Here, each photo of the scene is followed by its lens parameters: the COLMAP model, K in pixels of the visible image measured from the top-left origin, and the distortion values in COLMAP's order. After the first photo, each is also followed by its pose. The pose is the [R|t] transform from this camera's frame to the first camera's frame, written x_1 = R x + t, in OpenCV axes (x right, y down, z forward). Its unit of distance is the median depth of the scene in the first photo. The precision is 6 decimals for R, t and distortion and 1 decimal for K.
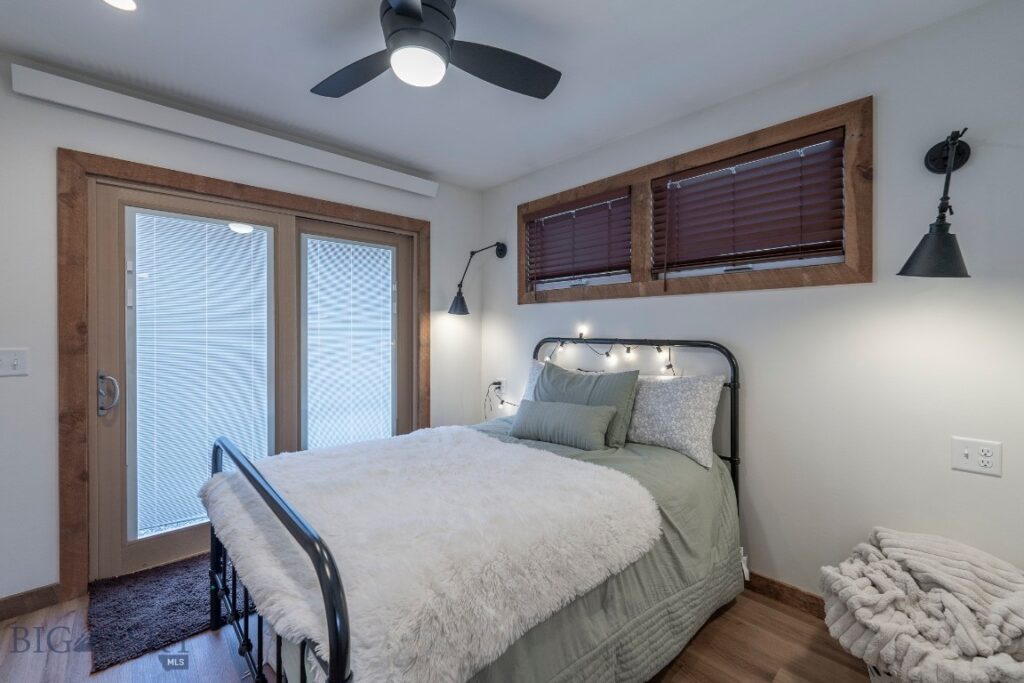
lens RADIAL K [[422.0, 0, 512.4], [0, 422.0, 333.2], [0, 0, 1]] dist [0.002153, -0.001208]
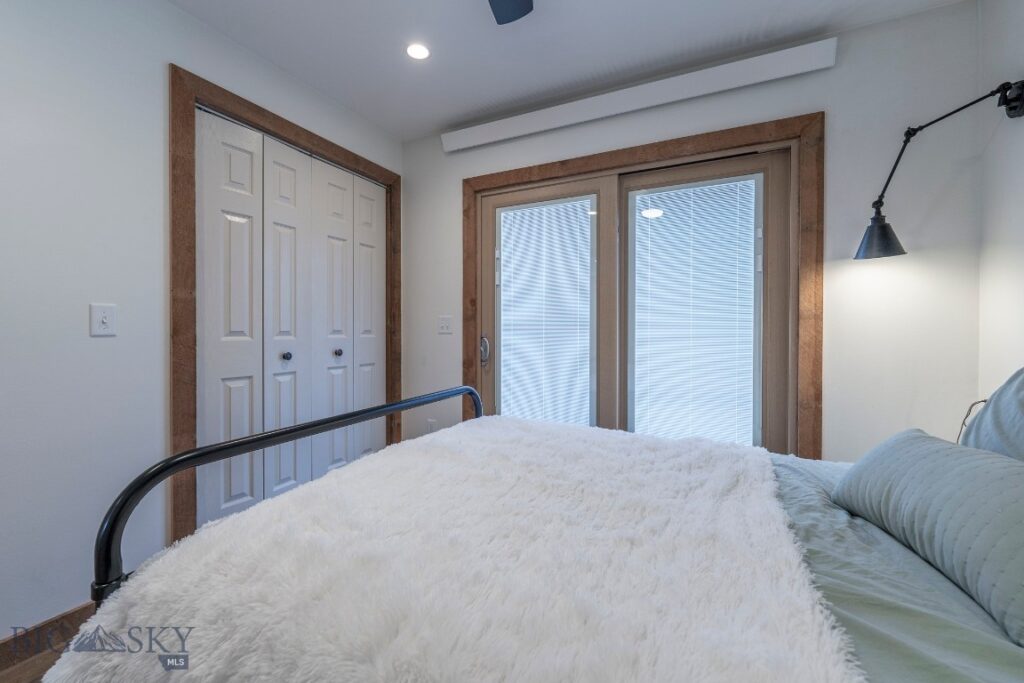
lens RADIAL K [[422.0, 0, 511.0], [0, 422.0, 336.8], [0, 0, 1]] dist [0.002153, -0.001208]
pose [[0.353968, 0.017047, -0.935102, 0.257260], [-0.005734, 0.999855, 0.016057, 0.058640], [0.935240, -0.000322, 0.354015, 0.451682]]
